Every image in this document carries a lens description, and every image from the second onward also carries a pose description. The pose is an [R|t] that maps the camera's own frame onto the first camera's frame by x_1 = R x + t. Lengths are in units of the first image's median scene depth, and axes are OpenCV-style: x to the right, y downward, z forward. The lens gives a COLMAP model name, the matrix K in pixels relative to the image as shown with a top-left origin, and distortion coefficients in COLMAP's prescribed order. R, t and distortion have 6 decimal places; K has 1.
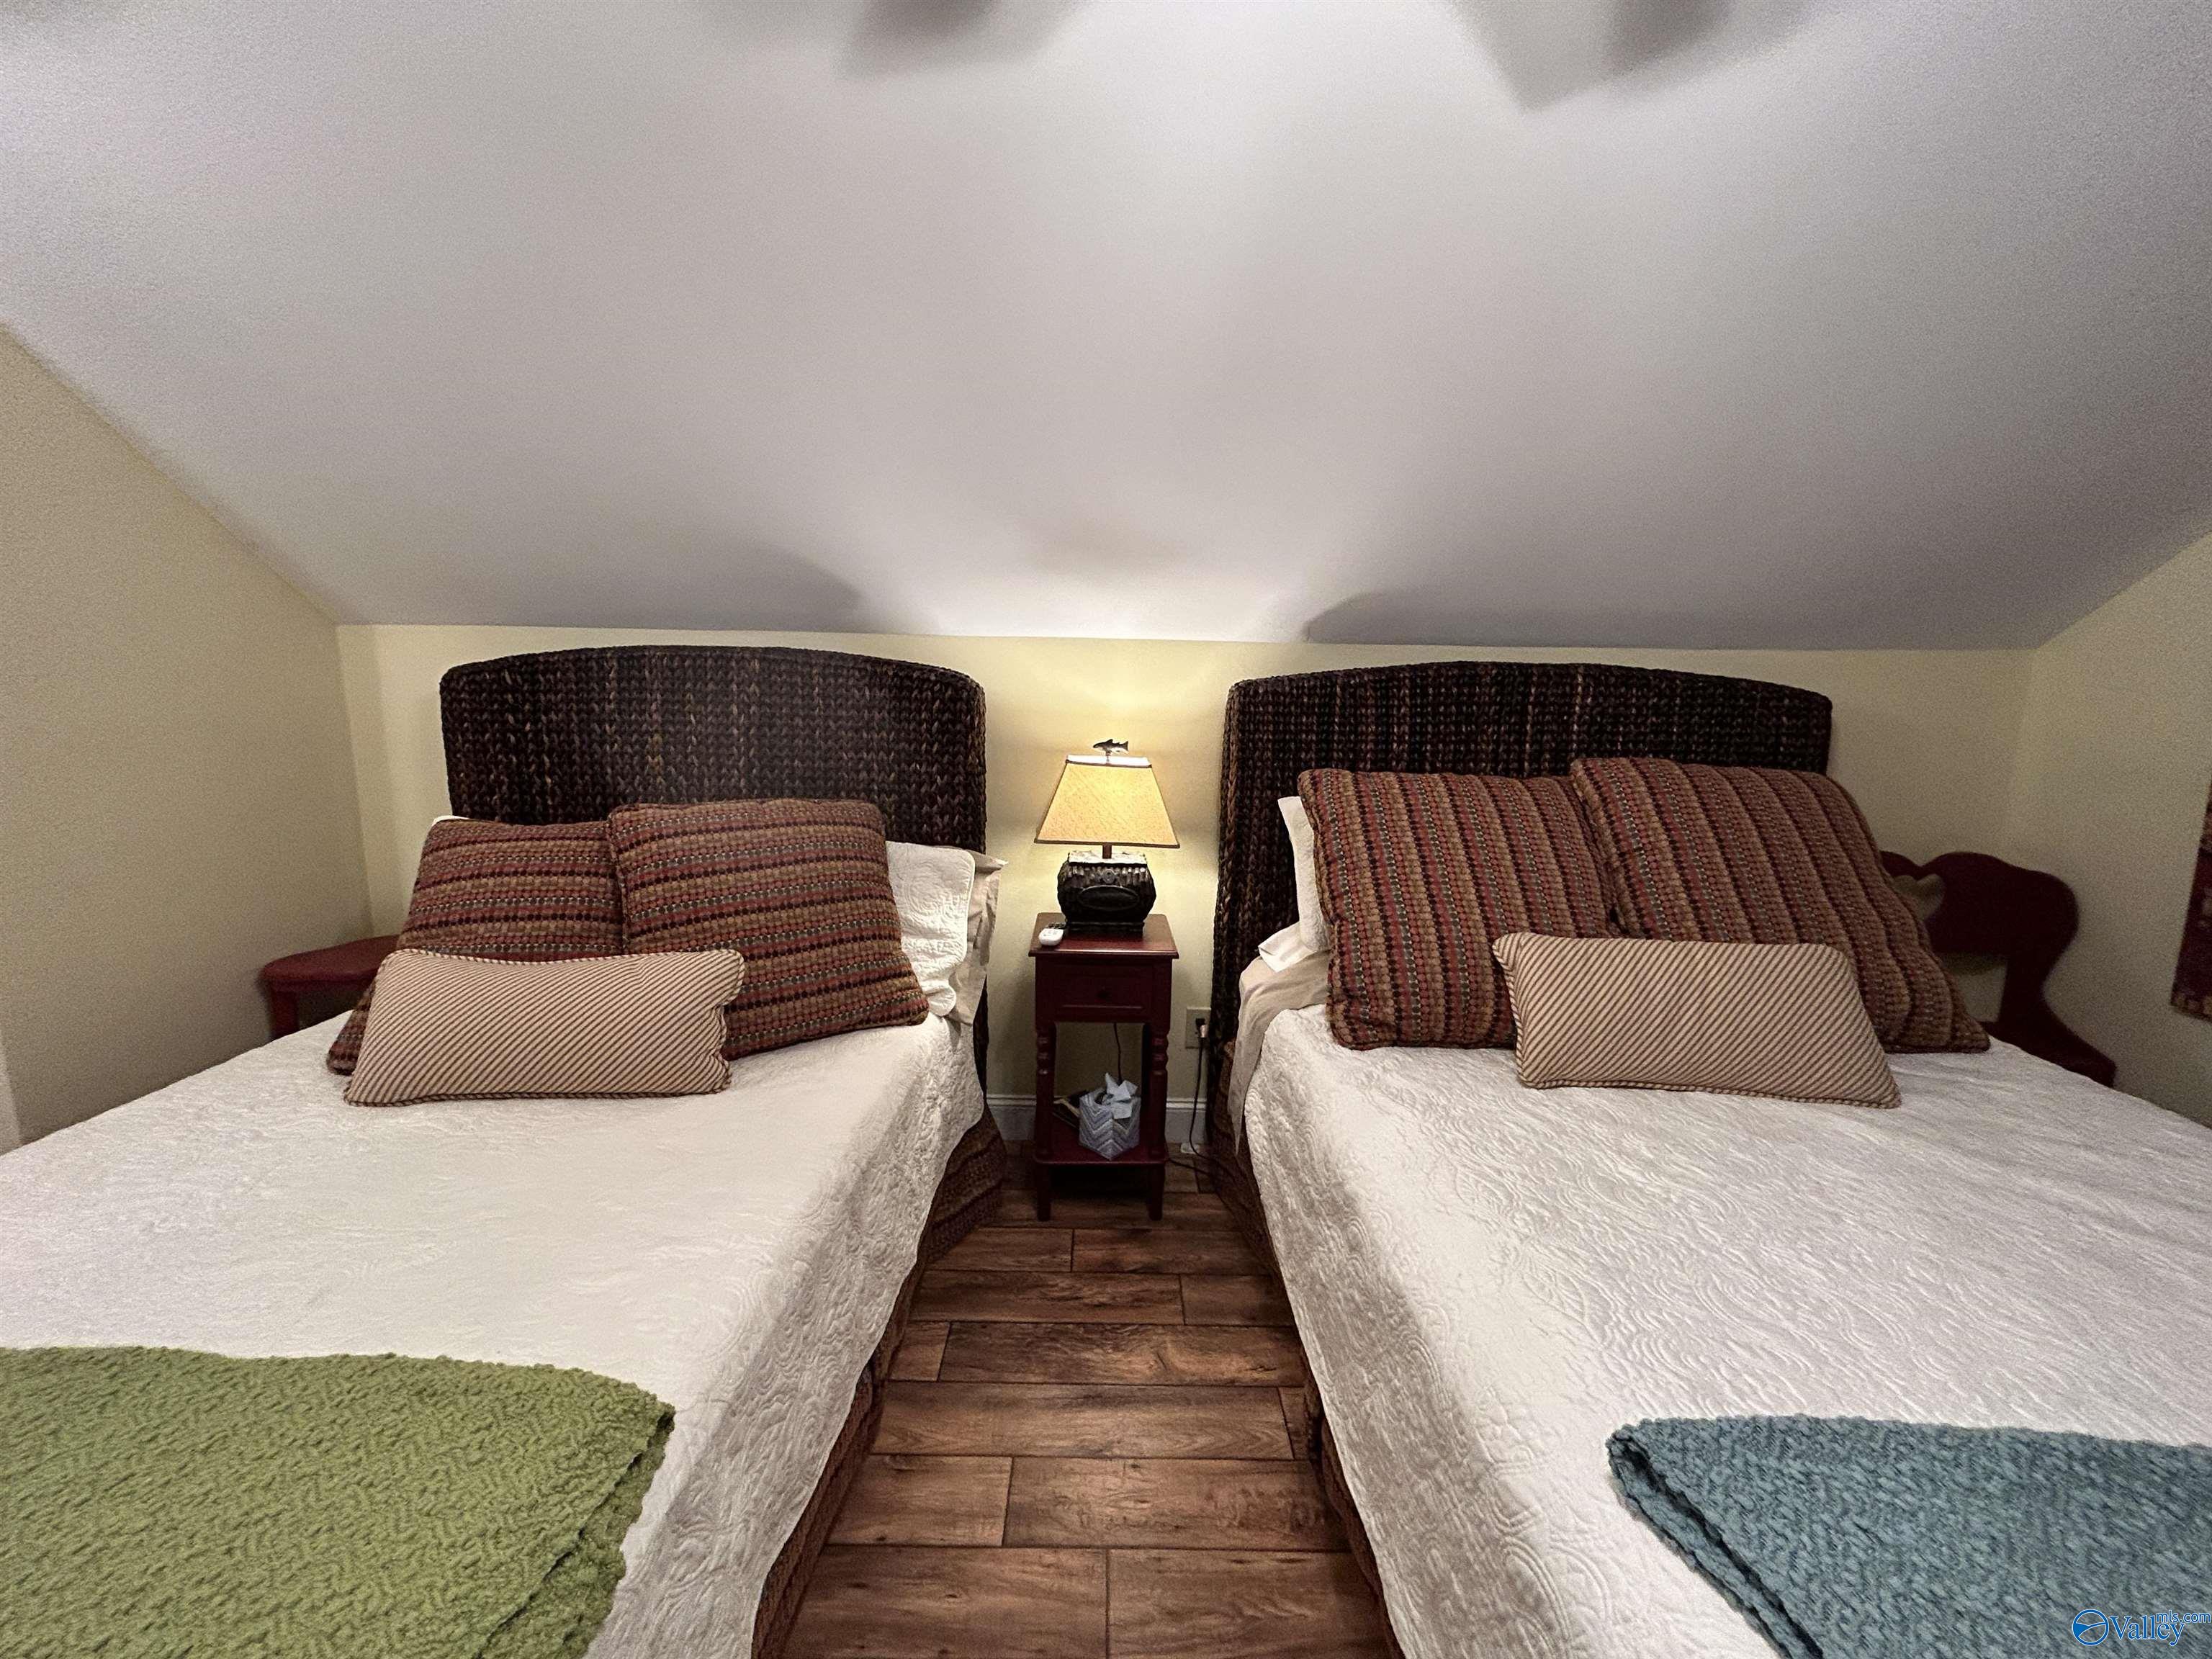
lens RADIAL K [[887.0, 0, 1106.0], [0, 887.0, 829.5], [0, 0, 1]] dist [-0.001594, 0.000102]
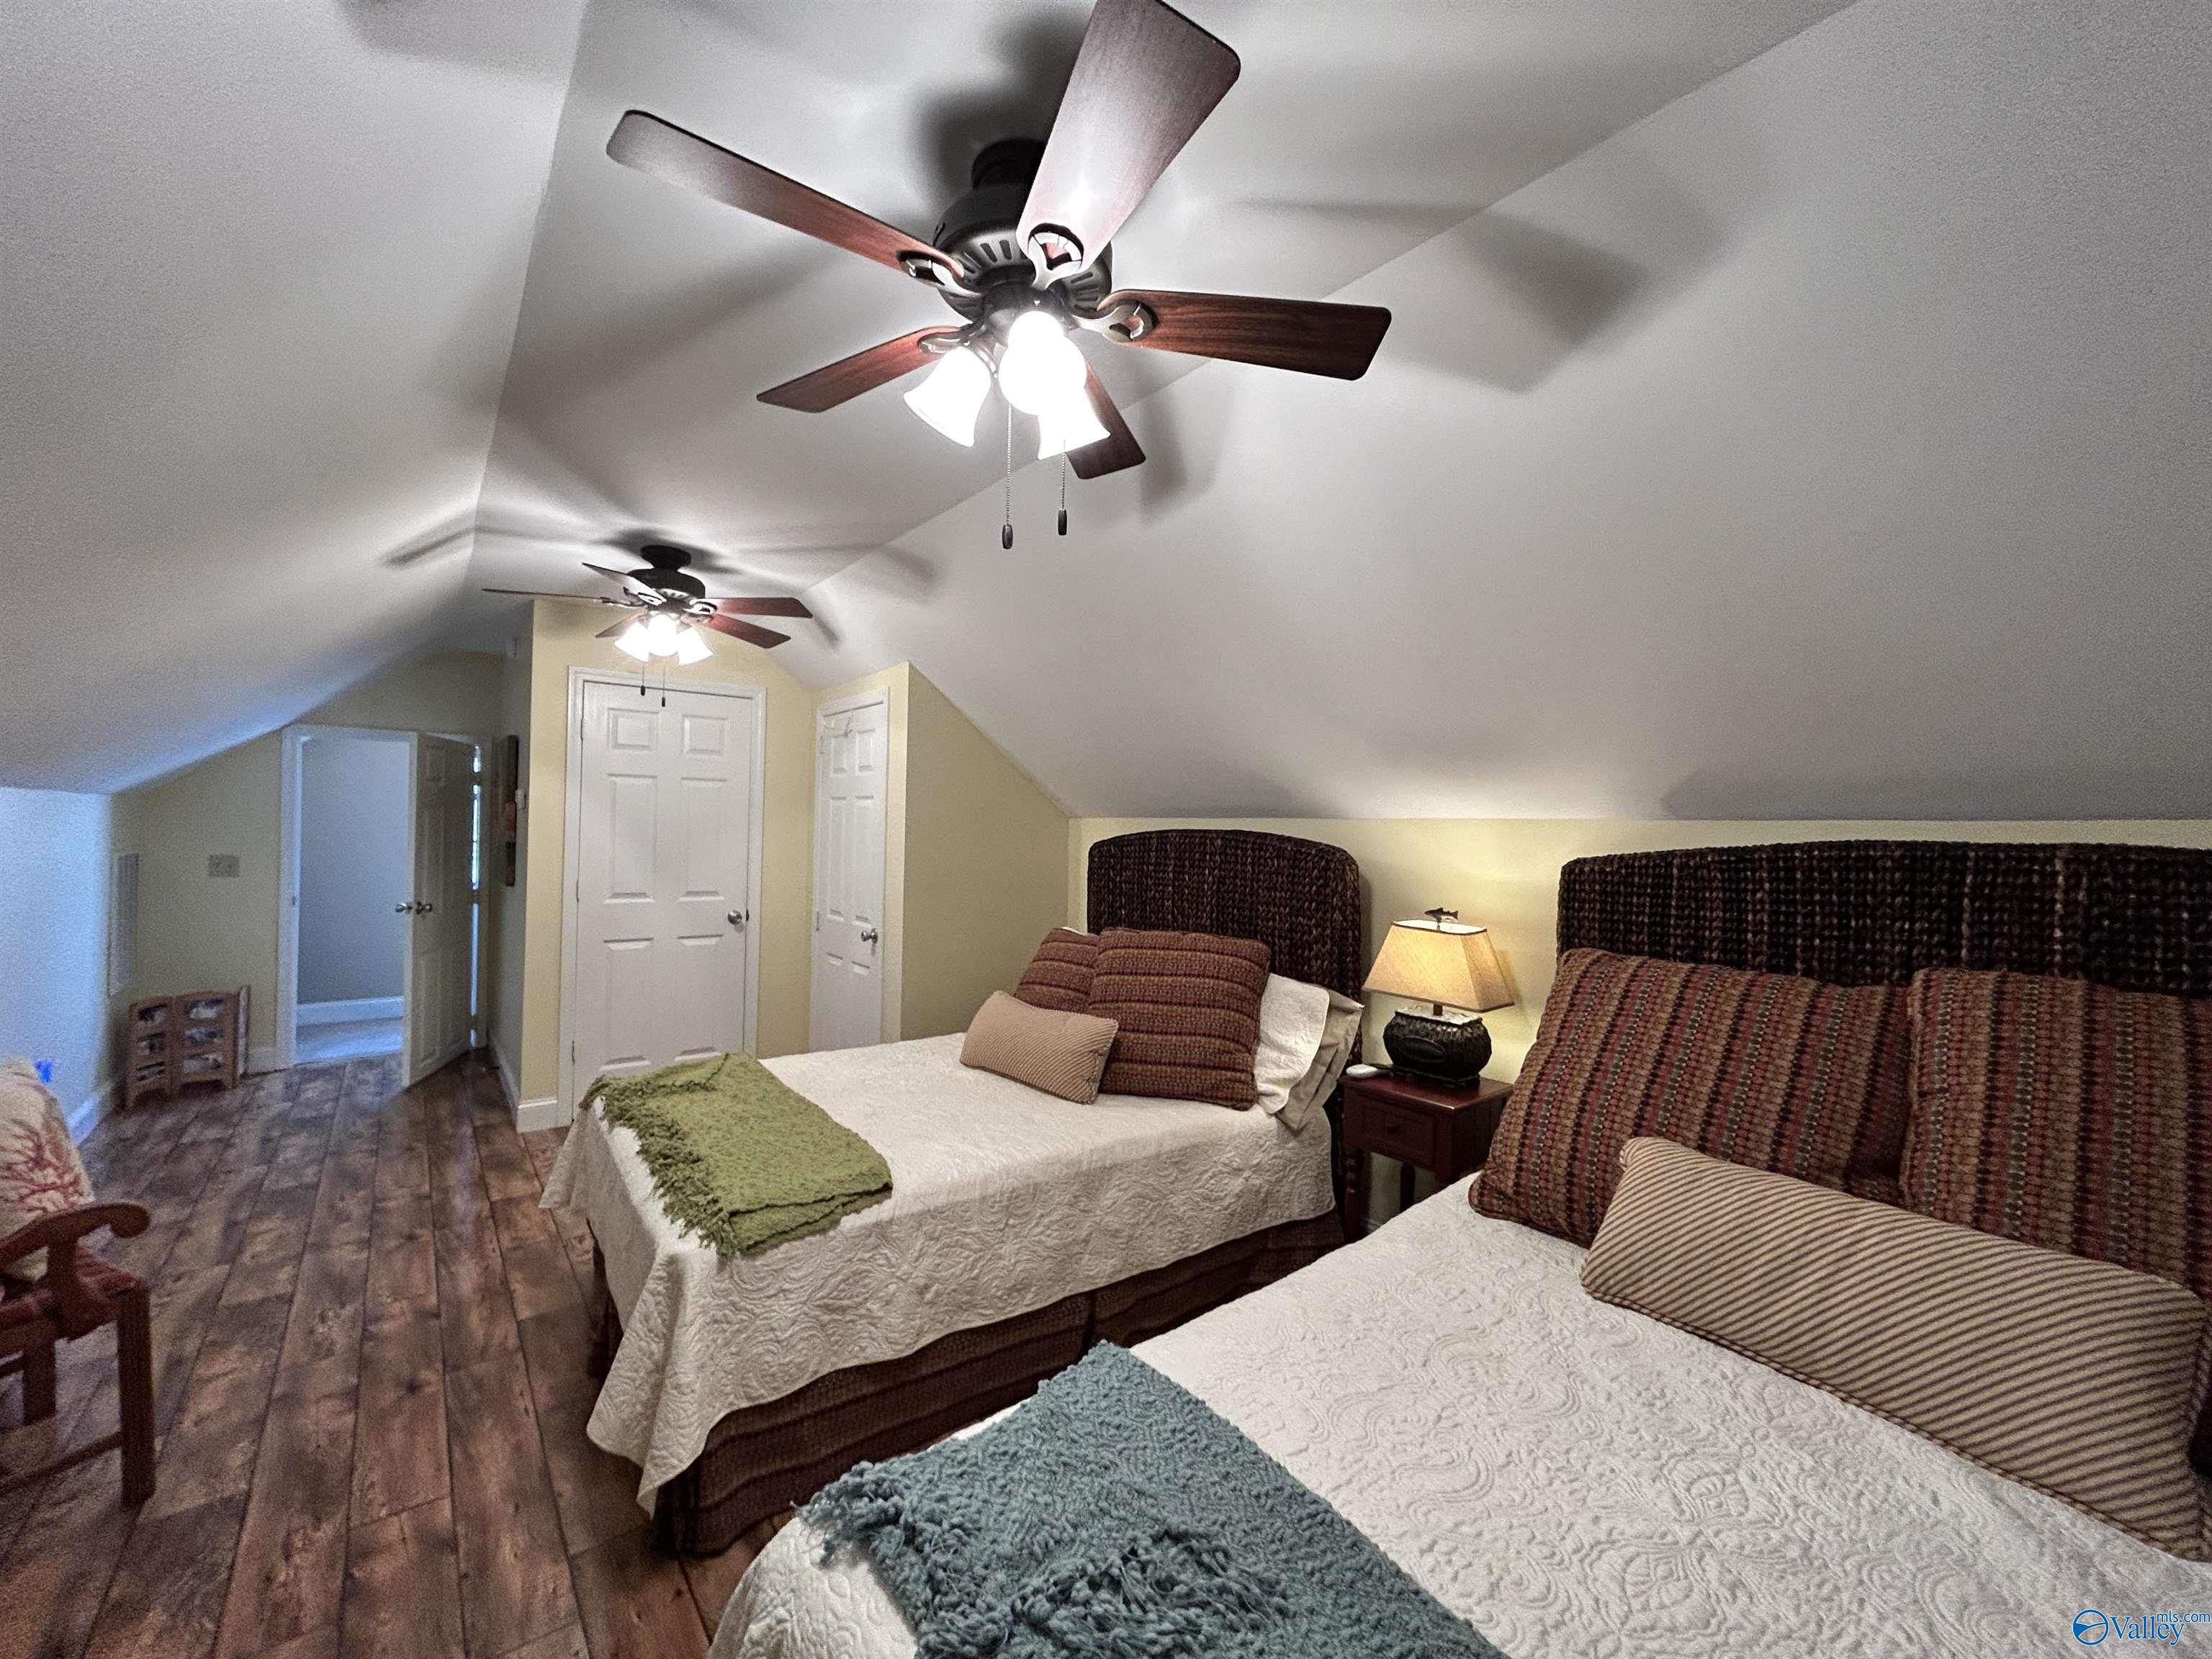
lens RADIAL K [[887.0, 0, 1106.0], [0, 887.0, 829.5], [0, 0, 1]] dist [-0.001594, 0.000102]
pose [[0.625845, -0.006954, -0.779916, 0.614561], [-0.138447, 0.983090, -0.119863, -0.005650], [0.767561, 0.182993, 0.614299, -0.037860]]
